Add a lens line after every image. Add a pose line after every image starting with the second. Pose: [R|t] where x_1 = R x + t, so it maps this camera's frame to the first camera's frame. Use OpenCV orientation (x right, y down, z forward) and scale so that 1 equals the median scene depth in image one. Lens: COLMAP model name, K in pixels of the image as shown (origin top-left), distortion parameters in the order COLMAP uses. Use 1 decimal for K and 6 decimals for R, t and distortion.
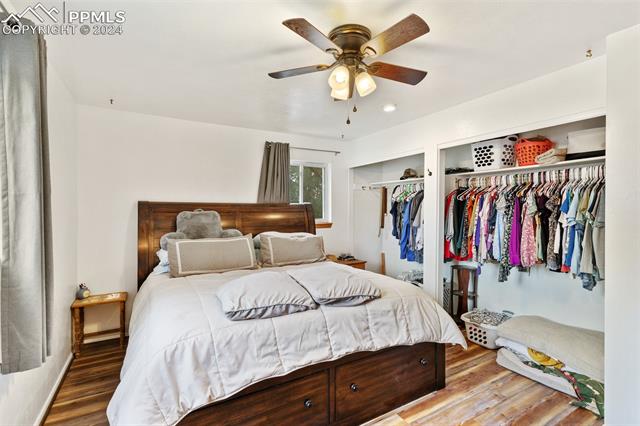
lens RADIAL K [[302.1, 0, 316.9], [0, 302.1, 212.8], [0, 0, 1]] dist [0.007688, -0.001733]
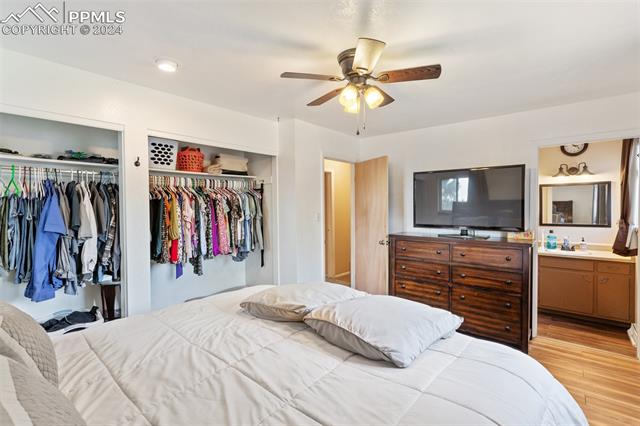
lens RADIAL K [[302.1, 0, 317.0], [0, 302.1, 212.3], [0, 0, 1]] dist [0.007688, -0.001733]
pose [[-0.317528, -0.015549, 0.948121, -0.539153], [0.014153, 0.999676, 0.021134, -0.014360], [-0.948143, 0.020129, -0.317205, 0.864278]]
